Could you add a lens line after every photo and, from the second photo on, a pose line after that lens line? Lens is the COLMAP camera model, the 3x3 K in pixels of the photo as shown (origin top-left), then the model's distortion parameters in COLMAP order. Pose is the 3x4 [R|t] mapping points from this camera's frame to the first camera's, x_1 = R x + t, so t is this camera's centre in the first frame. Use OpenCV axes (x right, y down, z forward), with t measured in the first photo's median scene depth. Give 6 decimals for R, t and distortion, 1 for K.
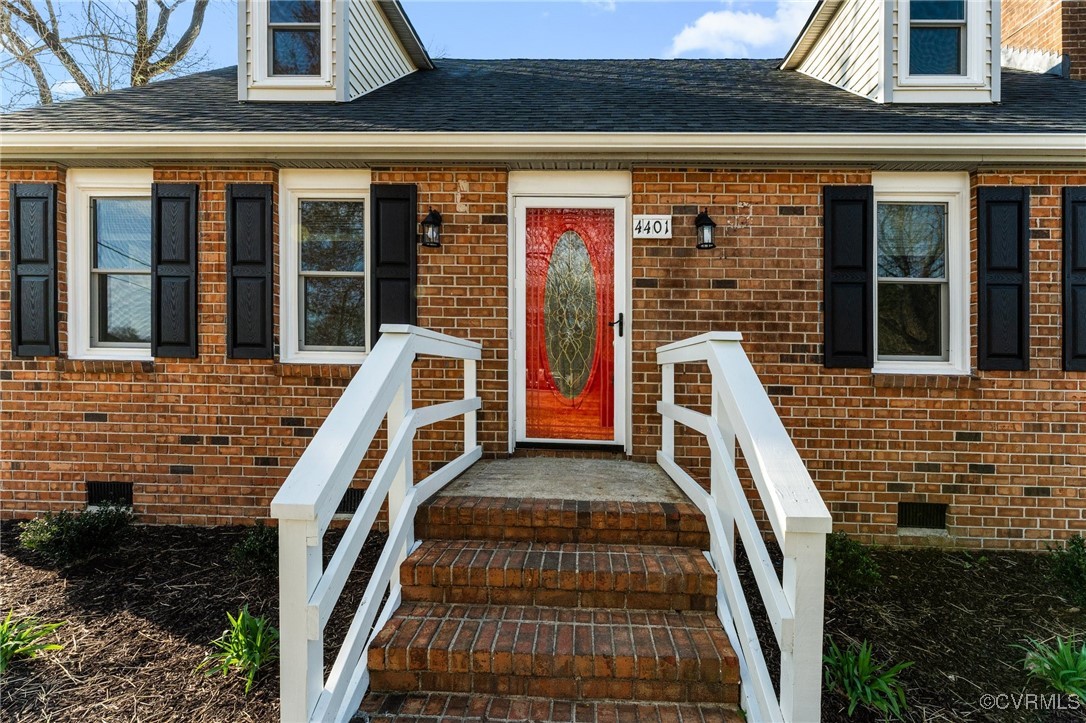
lens RADIAL K [[462.0, 0, 563.0], [0, 462.0, 380.9], [0, 0, 1]] dist [-0.002124, 0.000605]
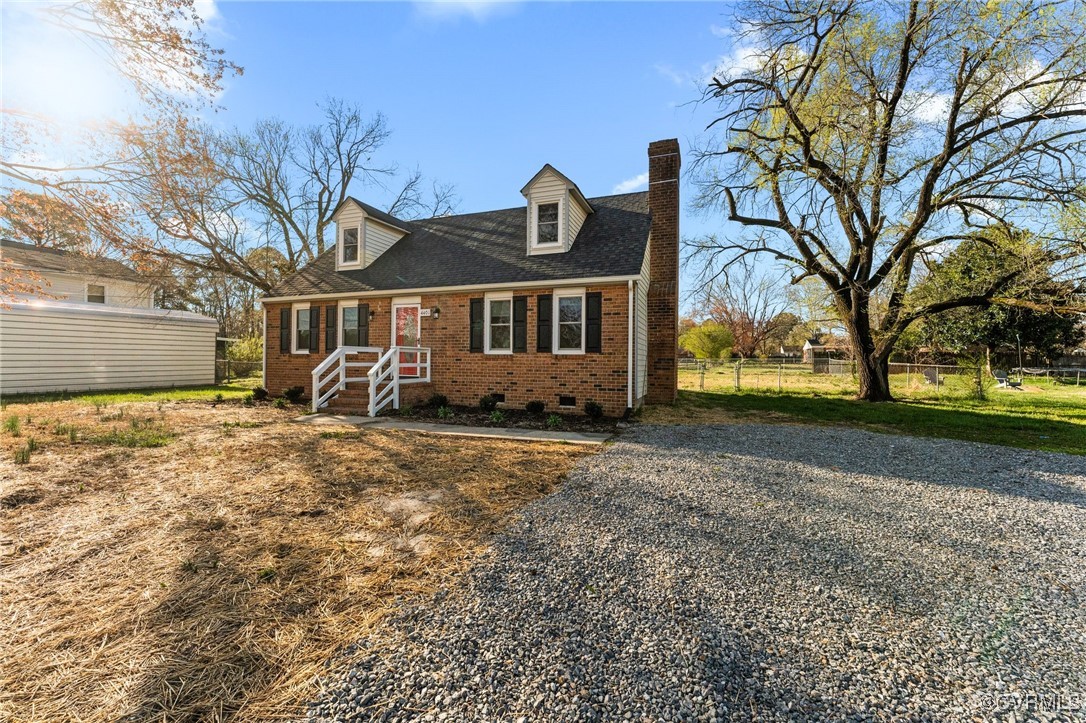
lens RADIAL K [[439.5, 0, 546.9], [0, 439.5, 361.1], [0, 0, 1]] dist [0.004035, -0.000401]
pose [[0.953594, -0.011567, -0.300872, 2.034145], [0.006192, 0.999804, -0.018811, 0.093935], [0.301030, 0.016075, 0.953479, -1.840136]]
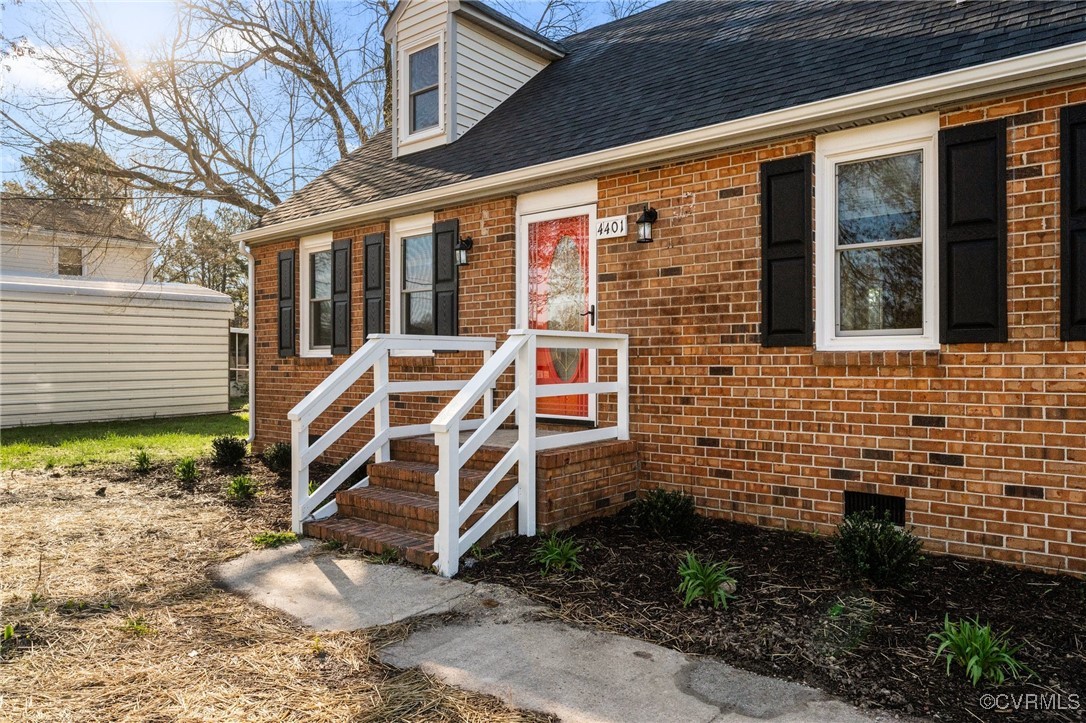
lens RADIAL K [[726.2, 0, 526.7], [0, 726.2, 360.9], [0, 0, 1]] dist [-0.005899, -0.003607]
pose [[0.794266, -0.022131, -0.607167, 1.096900], [0.009181, 0.999659, -0.024427, 0.033658], [0.607501, 0.013827, 0.794198, -0.528681]]
